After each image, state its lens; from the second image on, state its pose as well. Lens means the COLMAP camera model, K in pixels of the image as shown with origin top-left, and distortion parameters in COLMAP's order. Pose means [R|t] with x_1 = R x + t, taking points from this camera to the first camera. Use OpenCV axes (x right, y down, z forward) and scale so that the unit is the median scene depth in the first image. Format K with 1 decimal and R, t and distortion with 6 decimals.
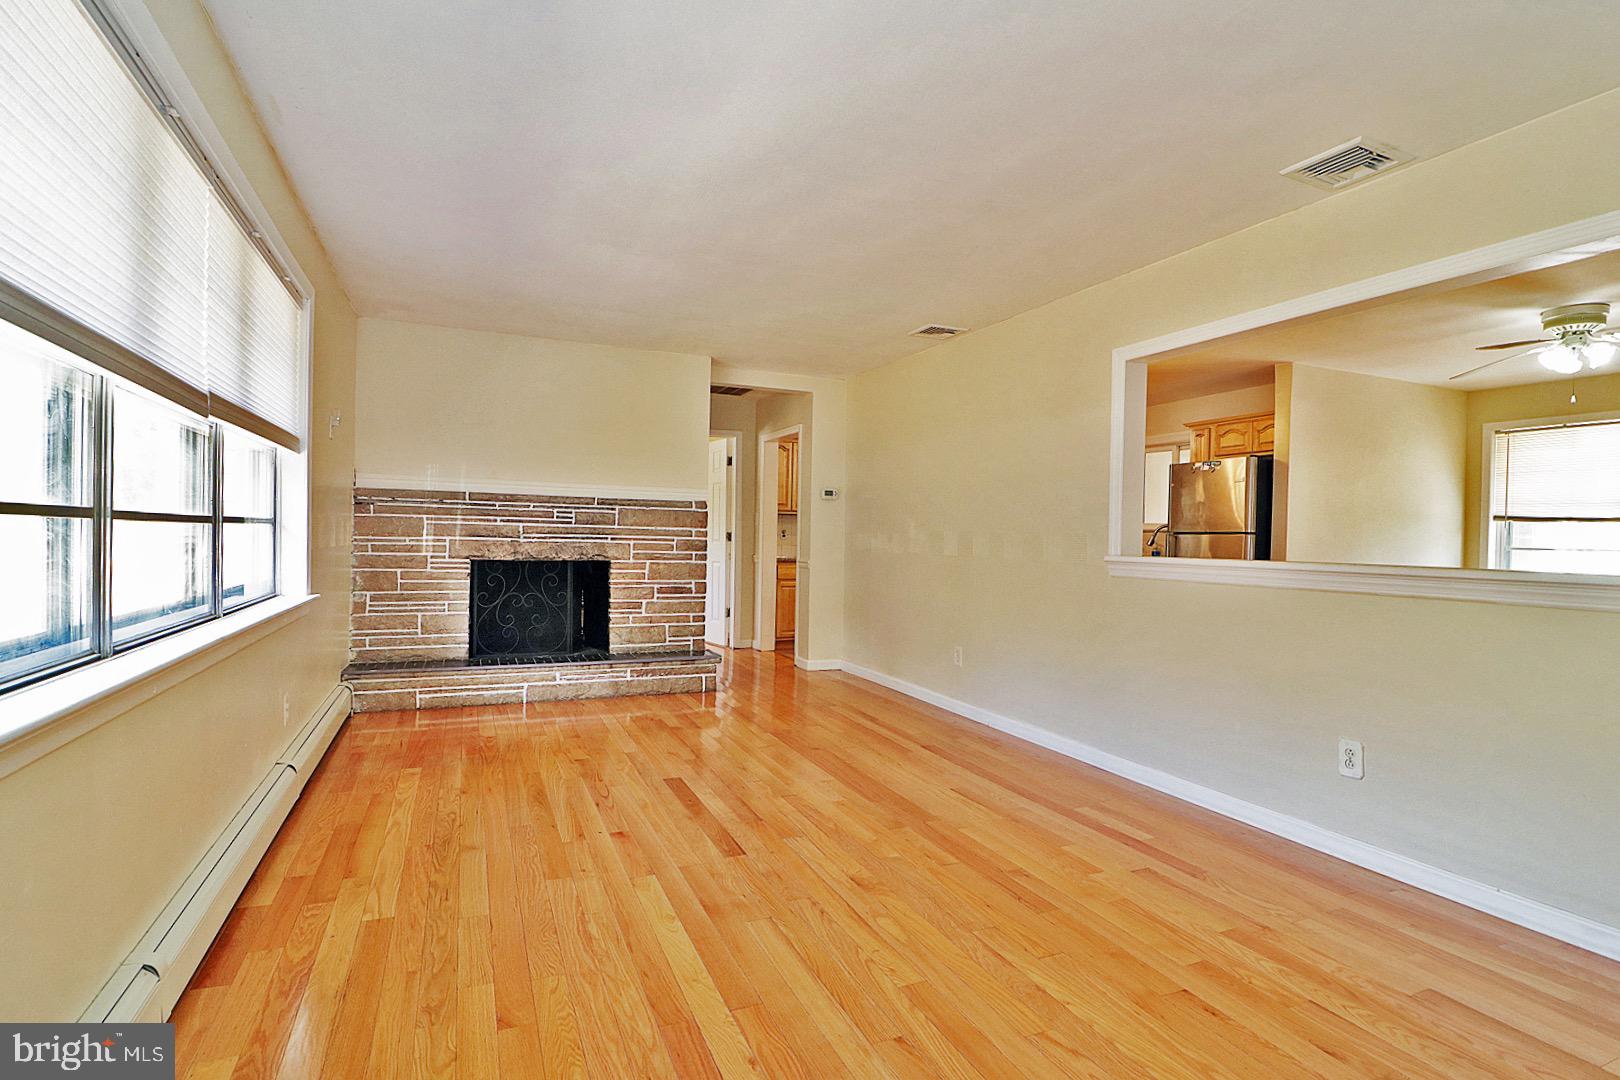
lens RADIAL K [[774.4, 0, 808.9], [0, 774.4, 524.9], [0, 0, 1]] dist [-0.003977, -0.000467]
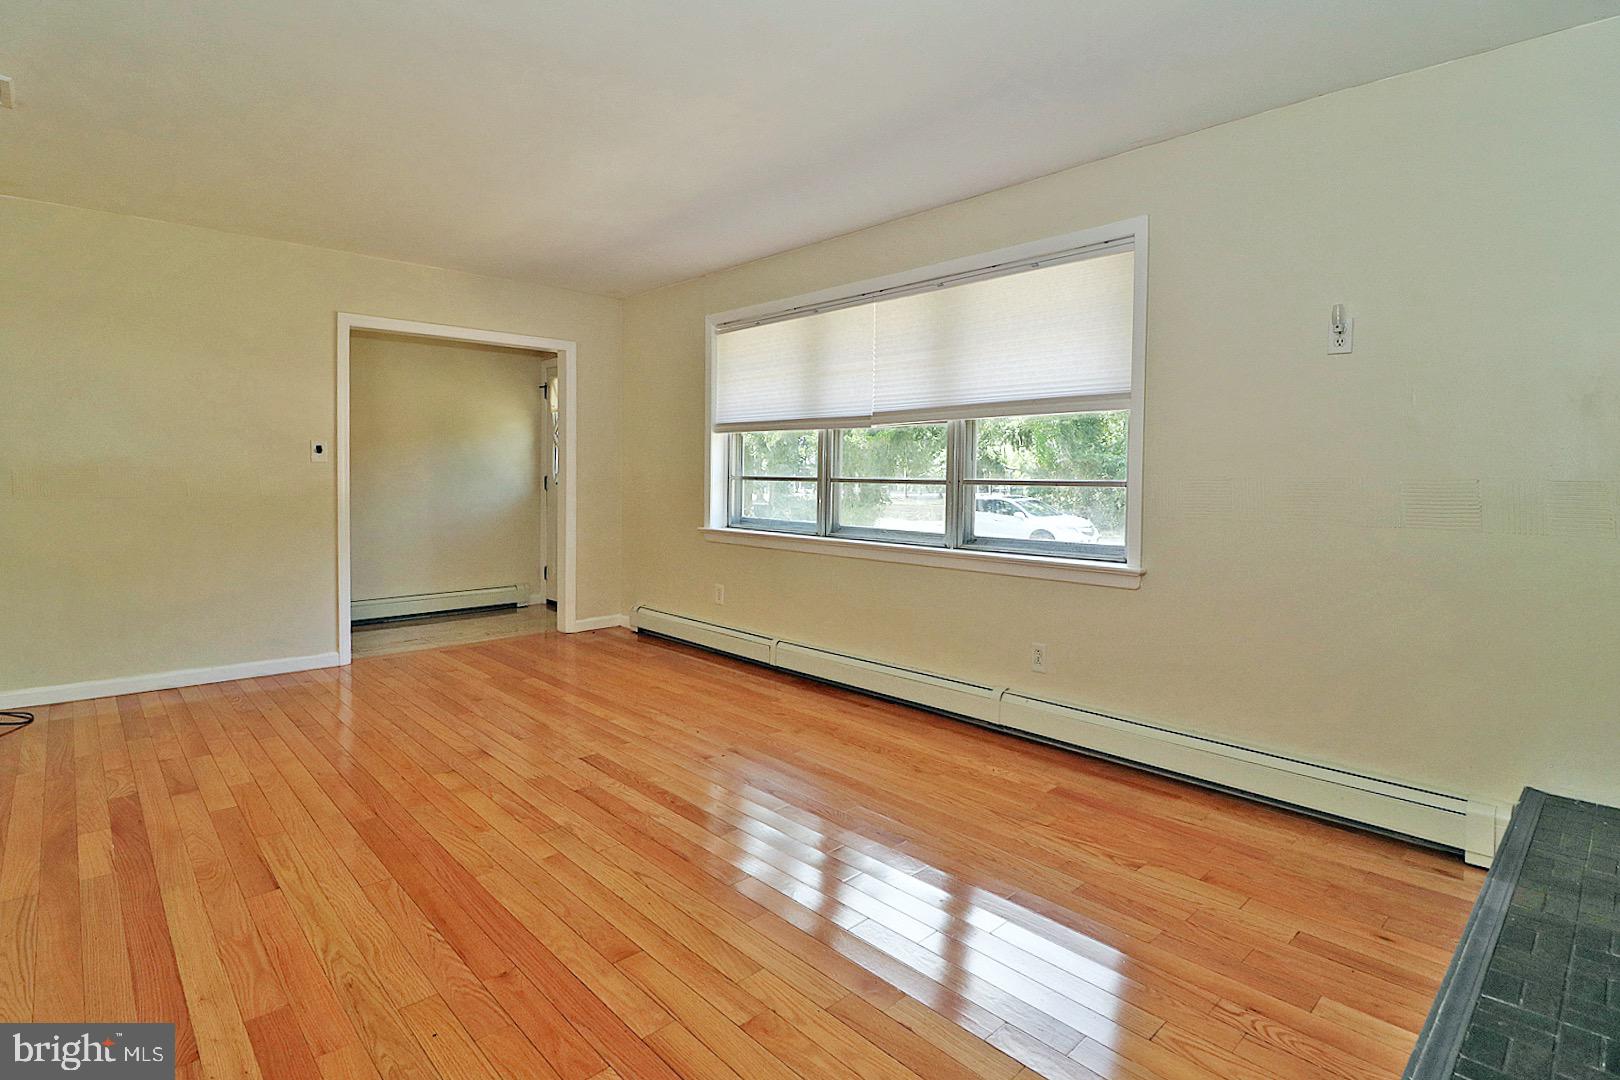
lens RADIAL K [[774.4, 0, 808.9], [0, 774.4, 524.9], [0, 0, 1]] dist [-0.003977, -0.000467]
pose [[-0.937601, -0.008872, -0.347599, 0.003035], [-0.023951, 0.998948, 0.039109, 0.023292], [0.346886, 0.044994, -0.936827, 2.250994]]
